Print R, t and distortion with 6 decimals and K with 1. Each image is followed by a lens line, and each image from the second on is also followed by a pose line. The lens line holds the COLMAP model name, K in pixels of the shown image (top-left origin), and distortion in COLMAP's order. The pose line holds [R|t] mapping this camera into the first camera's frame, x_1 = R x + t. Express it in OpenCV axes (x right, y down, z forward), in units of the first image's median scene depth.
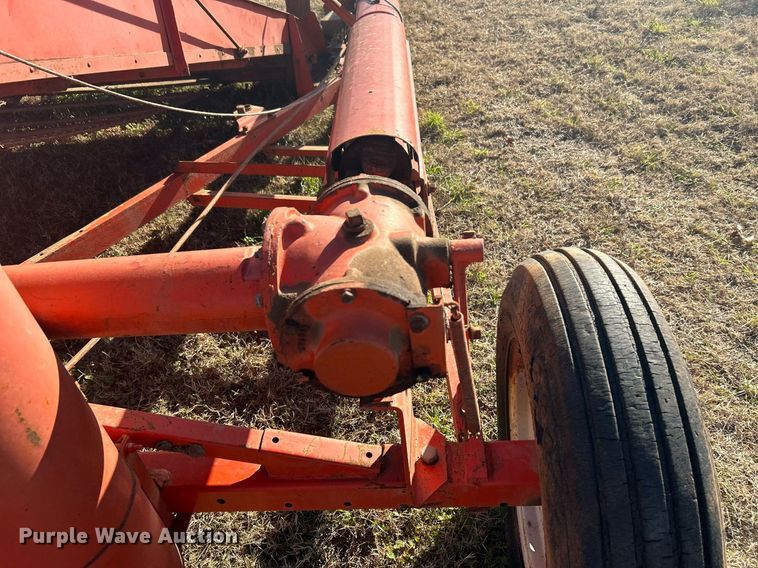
lens RADIAL K [[571.7, 0, 379.0], [0, 571.7, 284.0], [0, 0, 1]] dist [0.006257, -0.009180]
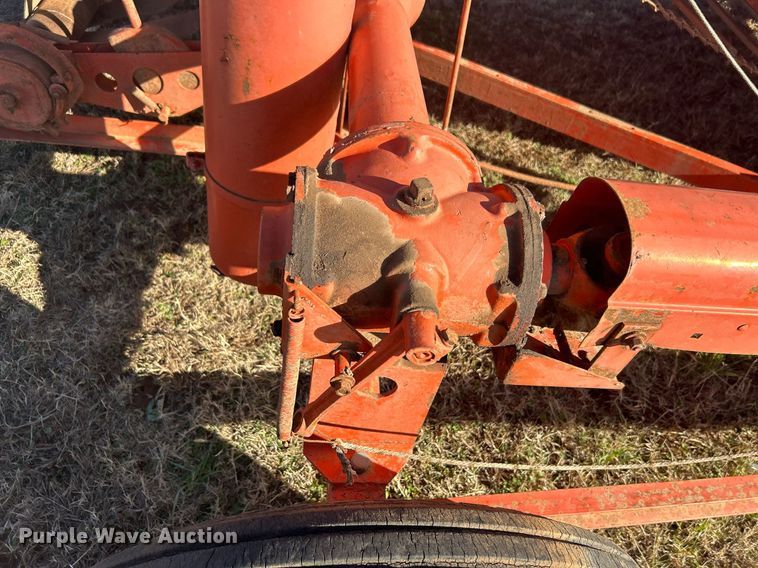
lens RADIAL K [[571.7, 0, 379.0], [0, 571.7, 284.0], [0, 0, 1]] dist [0.006257, -0.009180]
pose [[0.074478, 0.827515, -0.556482, 0.452778], [-0.740115, 0.419864, 0.525303, -0.389355], [0.668343, 0.372738, 0.643727, 0.441401]]
